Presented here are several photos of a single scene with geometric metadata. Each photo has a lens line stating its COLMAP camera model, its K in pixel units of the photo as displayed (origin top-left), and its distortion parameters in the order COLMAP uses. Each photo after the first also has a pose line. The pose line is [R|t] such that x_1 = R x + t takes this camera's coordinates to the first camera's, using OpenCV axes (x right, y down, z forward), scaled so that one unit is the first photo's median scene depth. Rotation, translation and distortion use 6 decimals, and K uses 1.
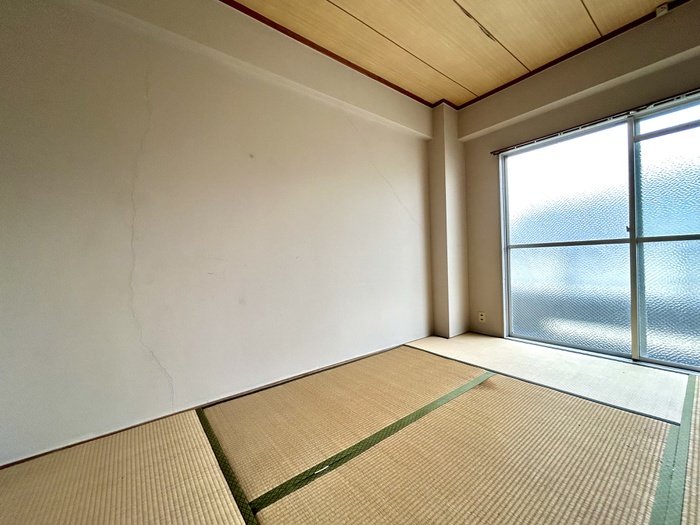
lens RADIAL K [[280.8, 0, 351.0], [0, 280.8, 261.2], [0, 0, 1]] dist [-0.000513, -0.002288]
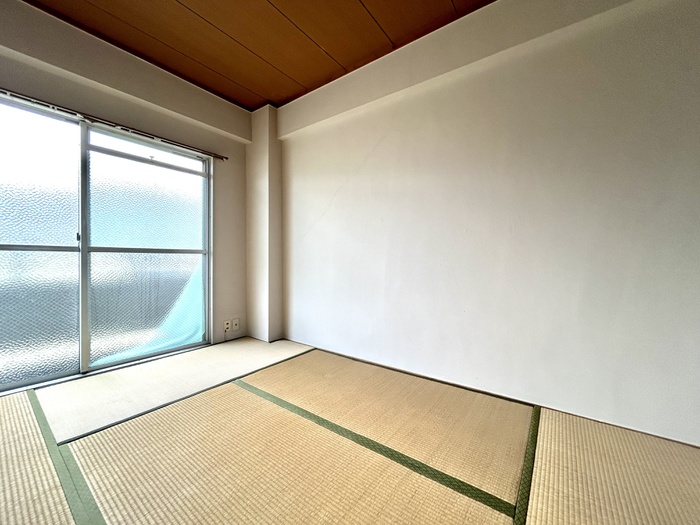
lens RADIAL K [[280.8, 0, 351.0], [0, 280.8, 261.2], [0, 0, 1]] dist [-0.000513, -0.002288]
pose [[-0.261988, 0.017800, 0.964907, -0.165705], [0.003303, 0.999841, -0.017548, -0.013251], [-0.965065, -0.001410, -0.262005, 0.363246]]
